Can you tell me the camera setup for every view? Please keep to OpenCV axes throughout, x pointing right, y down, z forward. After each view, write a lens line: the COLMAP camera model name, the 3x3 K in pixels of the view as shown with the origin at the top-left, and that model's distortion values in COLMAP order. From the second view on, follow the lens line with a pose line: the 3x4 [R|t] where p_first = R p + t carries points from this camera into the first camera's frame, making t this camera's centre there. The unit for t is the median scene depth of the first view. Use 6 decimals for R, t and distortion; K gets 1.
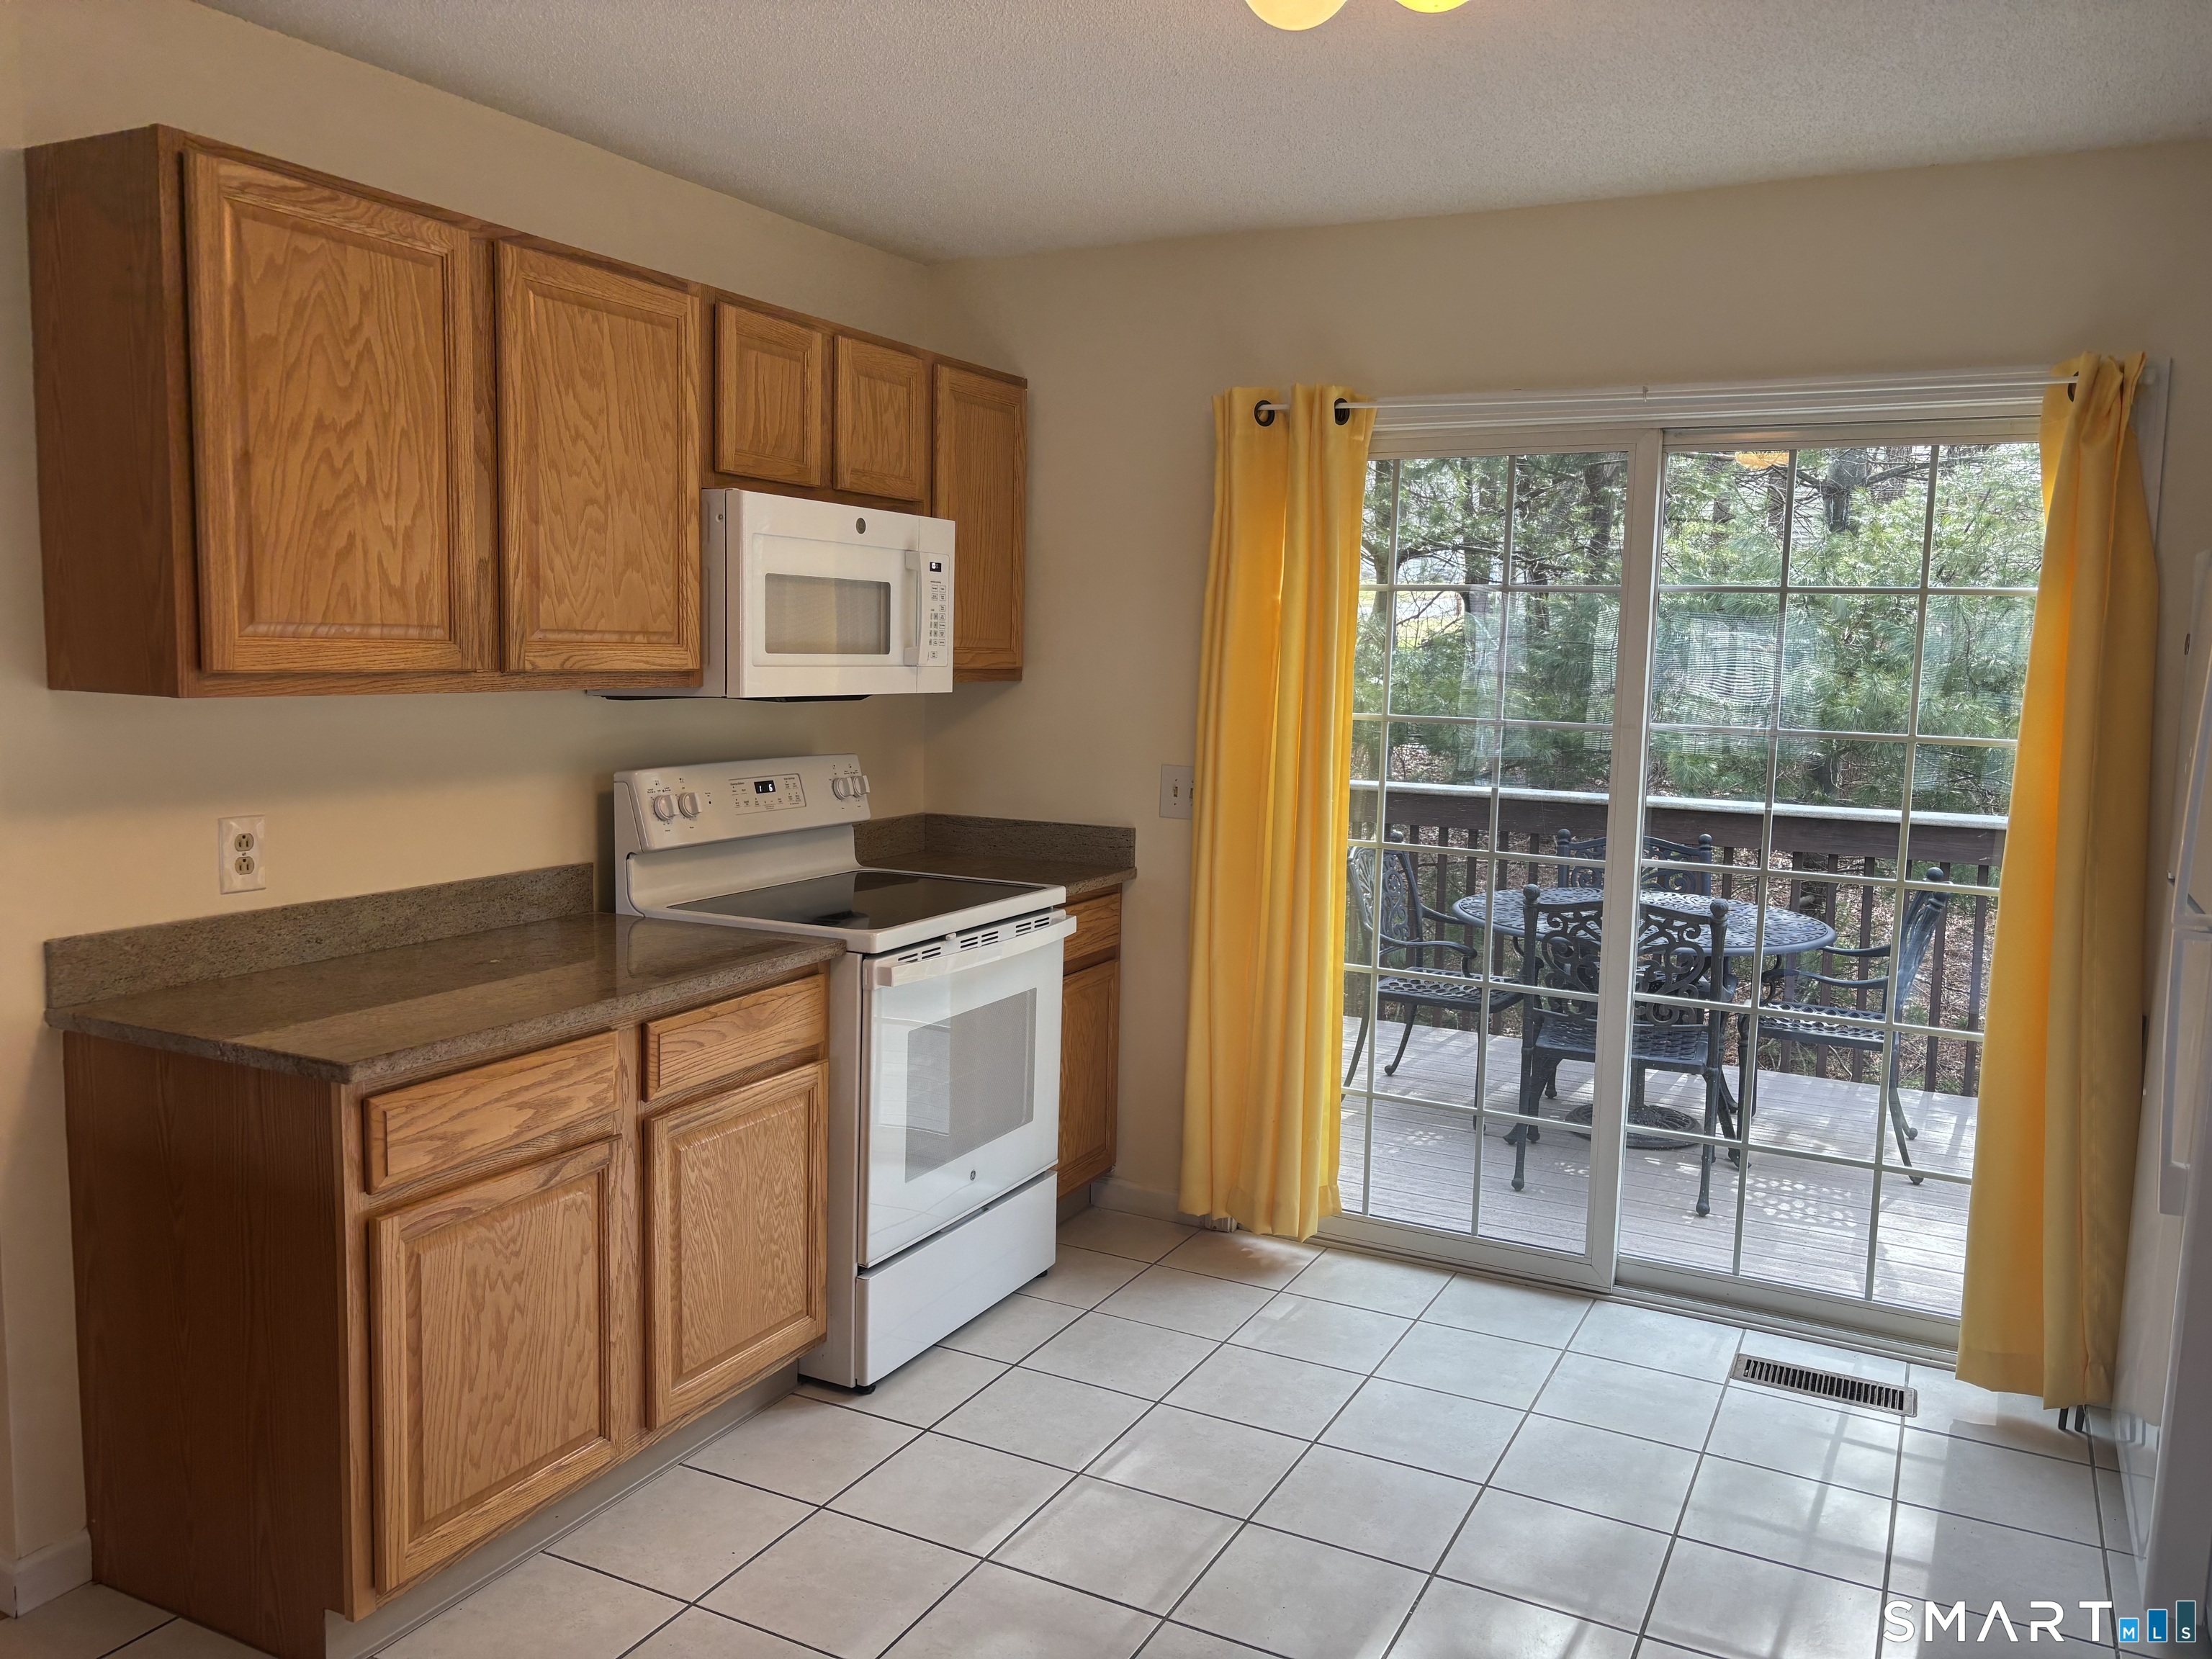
lens RADIAL K [[1662.4, 0, 1160.3], [0, 1662.4, 815.6], [0, 0, 1]] dist [0.043395, -0.076006]
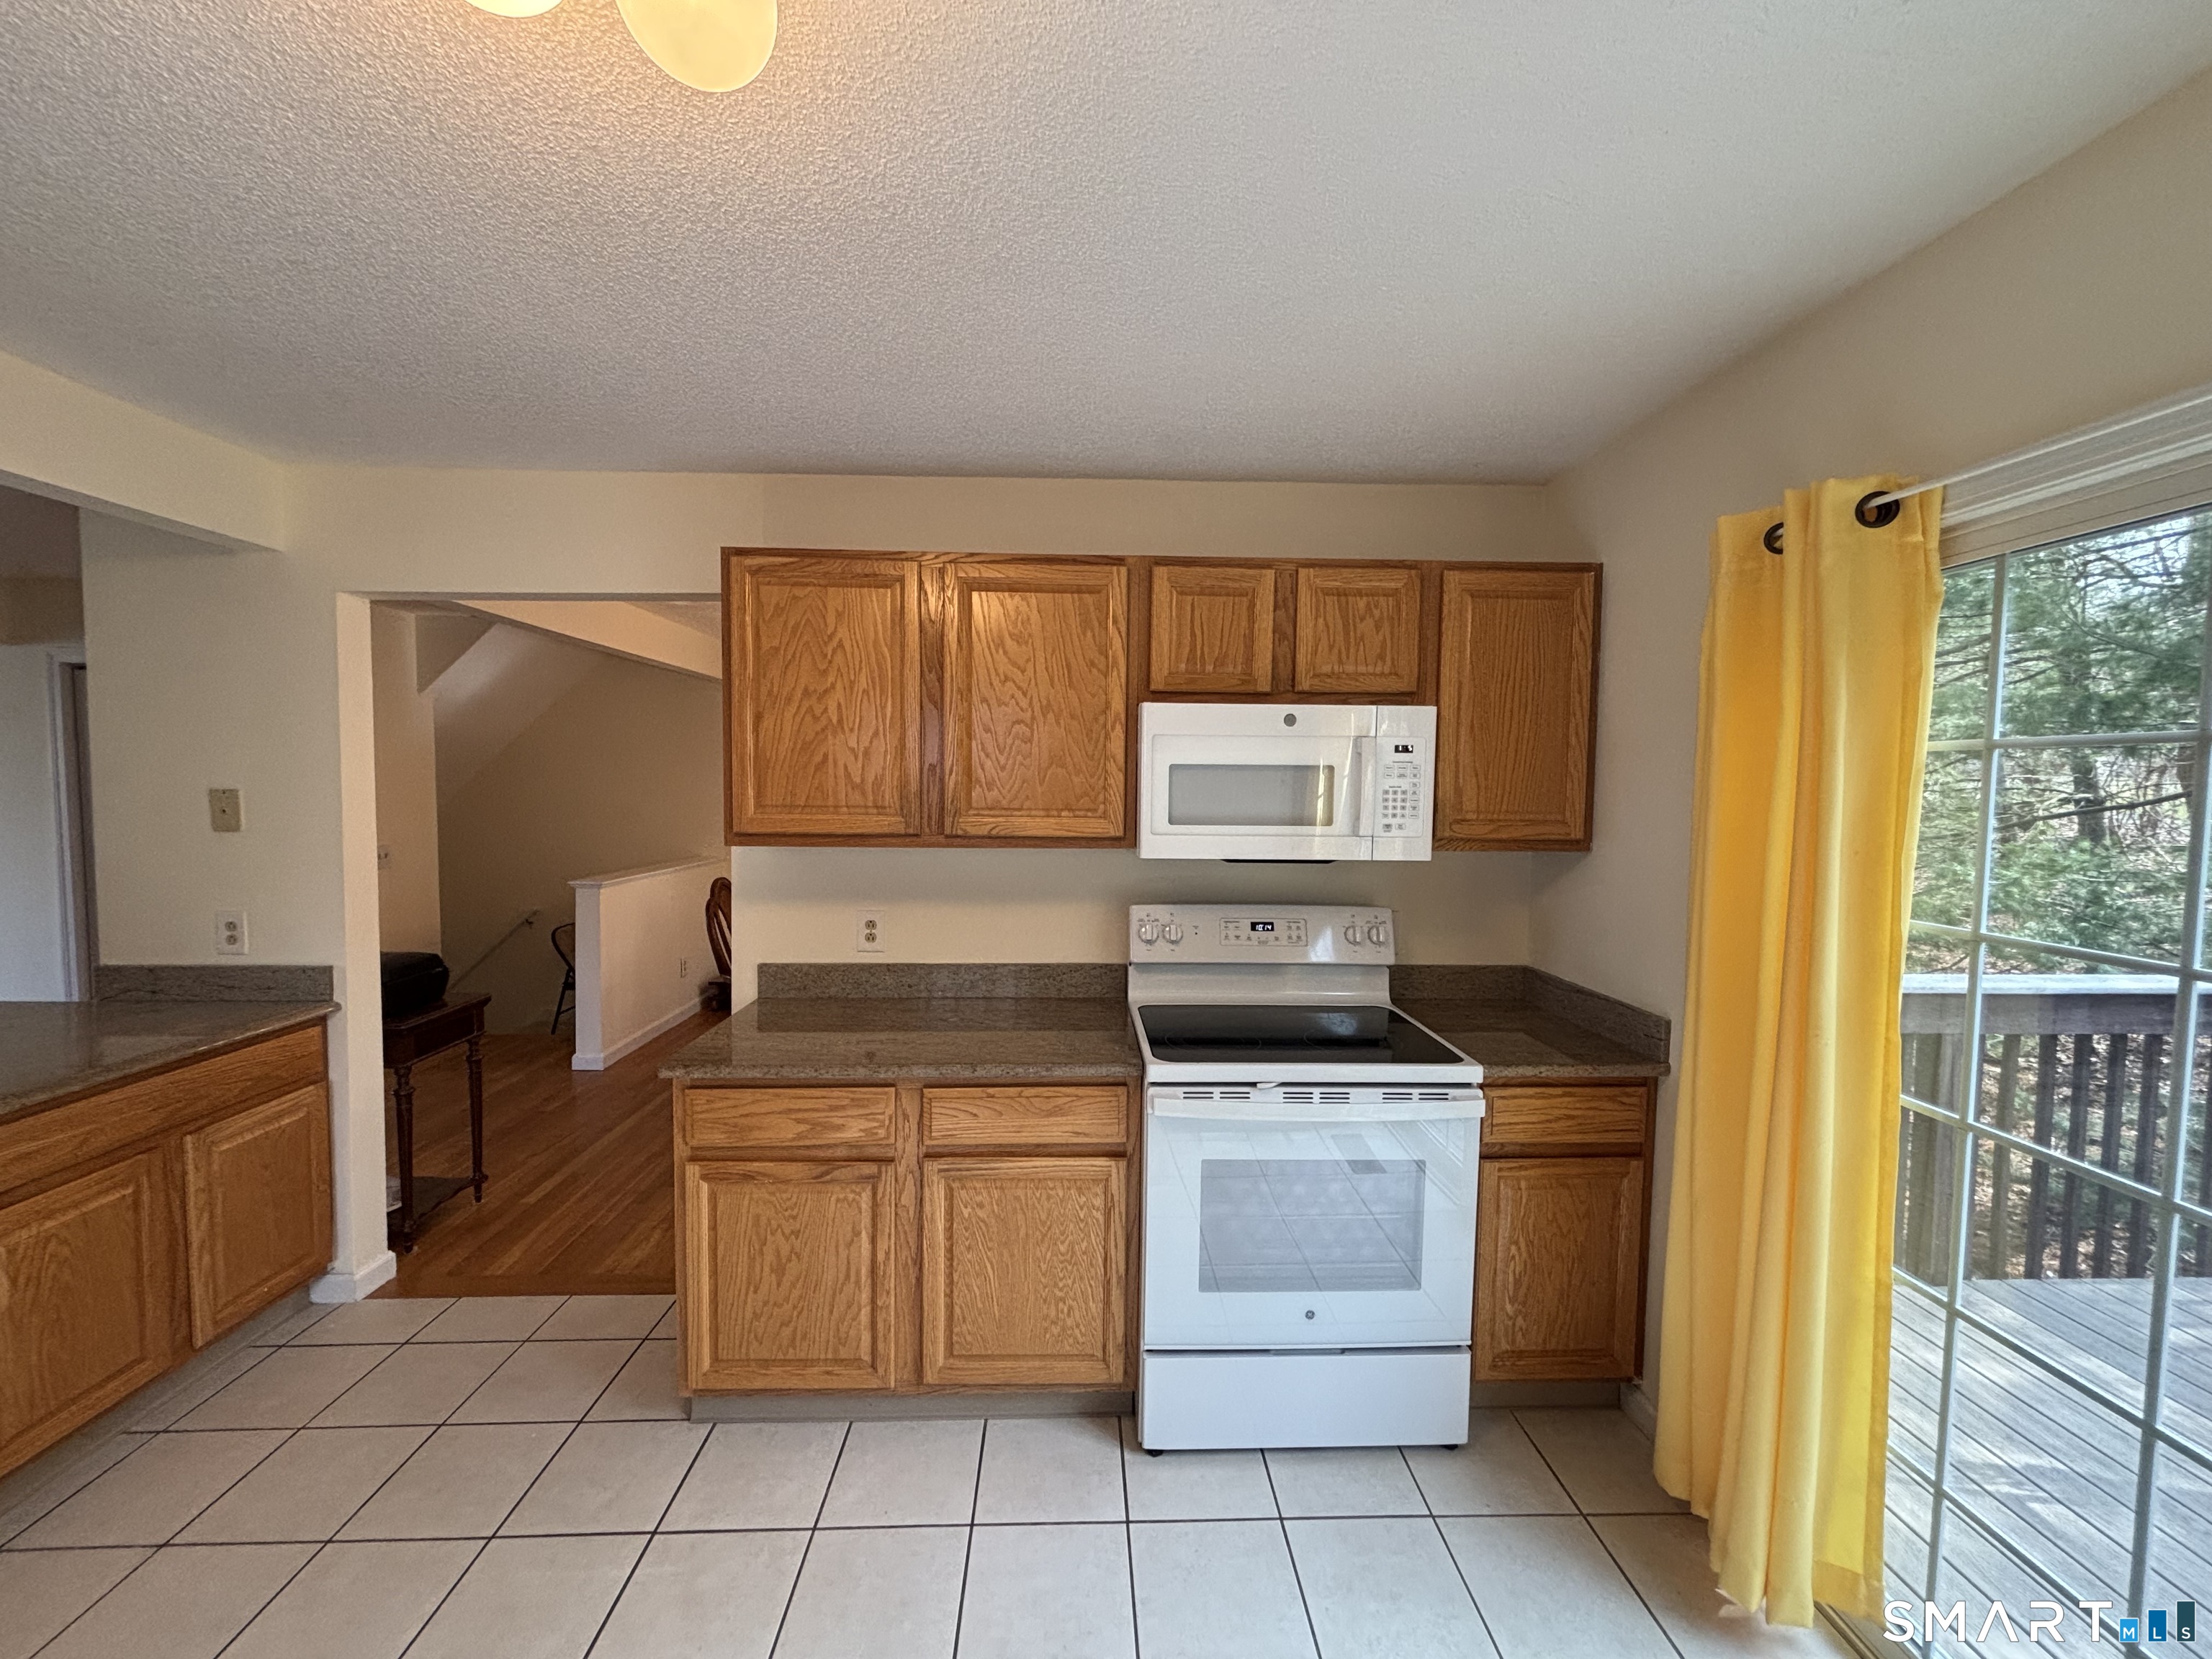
lens RADIAL K [[881.2, 0, 1102.3], [0, 881.2, 826.3], [0, 0, 1]] dist [0.001277, -0.001392]
pose [[0.473597, 0.026397, -0.880346, 0.375582], [-0.092679, 0.995495, -0.020008, -0.086653], [0.875852, 0.091065, 0.473910, 0.697822]]
